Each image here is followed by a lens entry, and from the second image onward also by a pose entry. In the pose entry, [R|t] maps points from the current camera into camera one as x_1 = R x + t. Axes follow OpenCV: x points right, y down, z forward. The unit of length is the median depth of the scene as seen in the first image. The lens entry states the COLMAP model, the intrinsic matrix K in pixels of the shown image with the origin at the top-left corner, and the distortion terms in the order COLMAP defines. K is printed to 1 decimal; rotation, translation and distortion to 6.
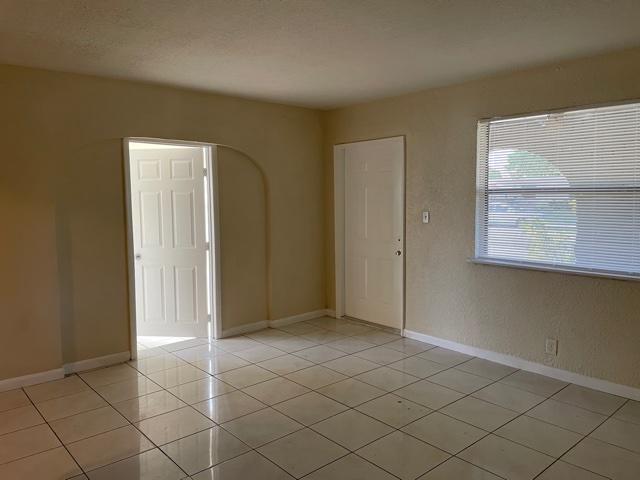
lens RADIAL K [[483.8, 0, 325.5], [0, 483.8, 235.9], [0, 0, 1]] dist [0.020479, -0.029530]
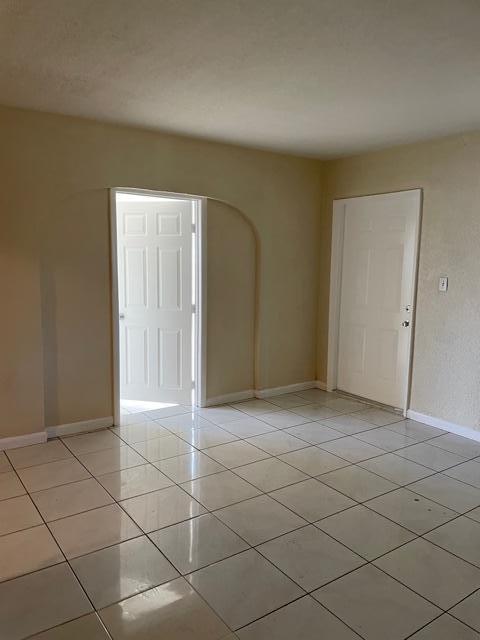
lens RADIAL K [[483.8, 0, 236.1], [0, 483.8, 323.8], [0, 0, 1]] dist [0.020479, -0.029530]
pose [[0.991794, 0.039954, -0.121443, -0.050874], [-0.033543, 0.997956, 0.054385, -0.002598], [0.123368, -0.049865, 0.991107, 0.091198]]
